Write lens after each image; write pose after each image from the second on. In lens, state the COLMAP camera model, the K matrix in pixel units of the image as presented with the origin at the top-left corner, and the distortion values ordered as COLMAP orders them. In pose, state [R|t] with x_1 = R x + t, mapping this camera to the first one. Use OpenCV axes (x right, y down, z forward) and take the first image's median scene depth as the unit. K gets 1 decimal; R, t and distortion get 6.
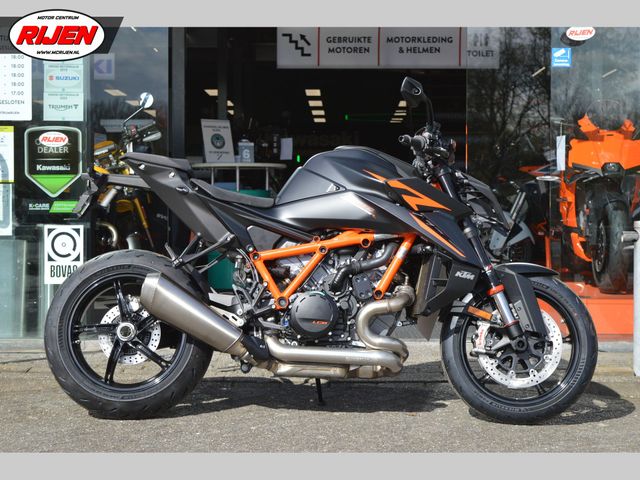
lens RADIAL K [[1397.6, 0, 320.0], [0, 1397.6, 240.0], [0, 0, 1]] dist [0.092270, 0.109343]
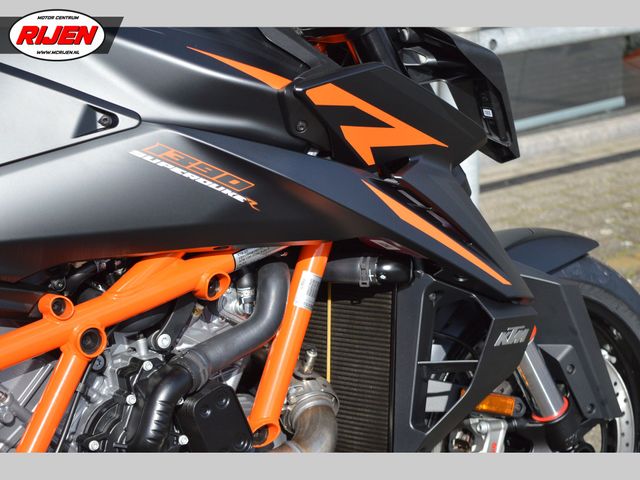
lens RADIAL K [[1483.7, 0, 320.0], [0, 1483.7, 240.0], [0, 0, 1]] dist [-0.043038, 0.033311]
pose [[0.795957, -0.194883, 0.573126, -0.094871], [0.030654, 0.958524, 0.283360, -0.070518], [-0.604577, -0.207974, 0.768918, 0.528405]]
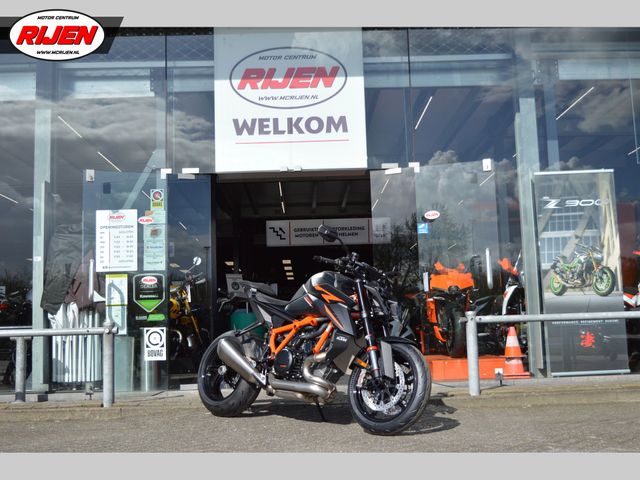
lens RADIAL K [[817.0, 0, 320.0], [0, 817.0, 240.0], [0, 0, 1]] dist [-0.008972, -0.007593]
pose [[0.998828, -0.028578, 0.039074, -0.007540], [0.033667, 0.990068, -0.136498, 0.028666], [-0.034785, 0.137653, 0.989869, -0.068845]]
